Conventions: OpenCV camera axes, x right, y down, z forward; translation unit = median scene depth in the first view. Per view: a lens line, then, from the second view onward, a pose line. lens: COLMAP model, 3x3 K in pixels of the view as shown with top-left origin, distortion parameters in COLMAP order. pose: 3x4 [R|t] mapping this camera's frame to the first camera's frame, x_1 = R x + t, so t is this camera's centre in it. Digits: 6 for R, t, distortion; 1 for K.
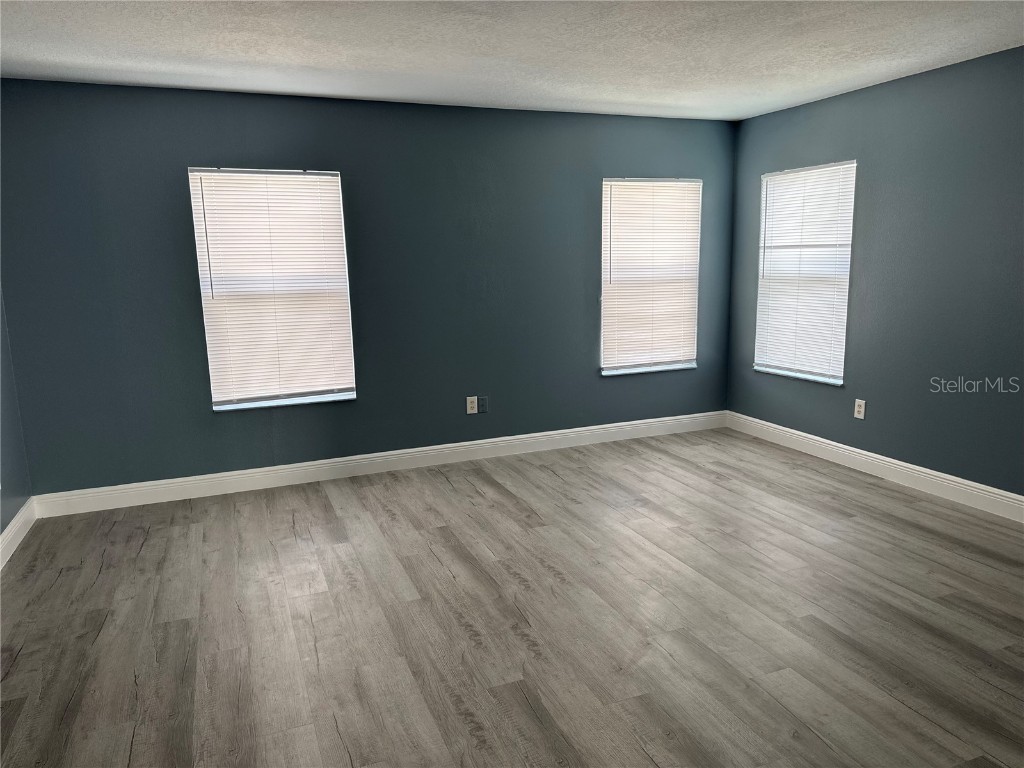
lens RADIAL K [[723.2, 0, 512.0], [0, 723.2, 384.0], [0, 0, 1]] dist [0.039103, -0.039206]
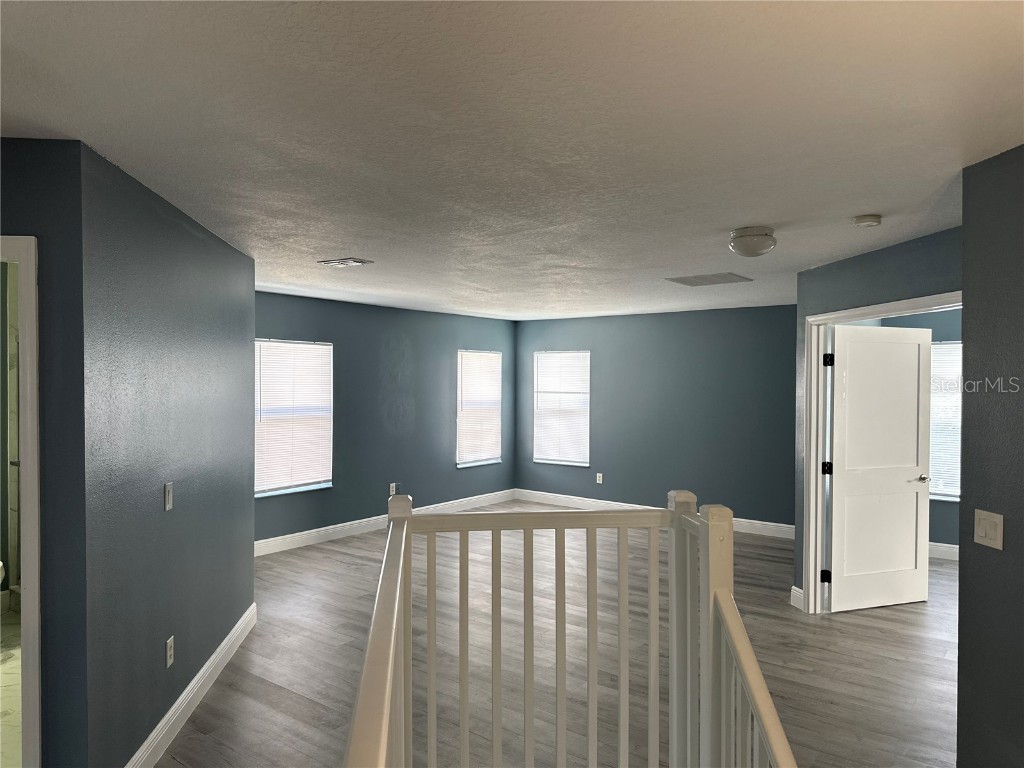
lens RADIAL K [[723.2, 0, 512.0], [0, 723.2, 384.0], [0, 0, 1]] dist [0.039103, -0.039206]
pose [[0.860386, 0.022768, 0.509135, -0.629913], [0.063423, 0.986452, -0.151292, 0.057765], [-0.505682, 0.162461, 0.847285, -0.482493]]
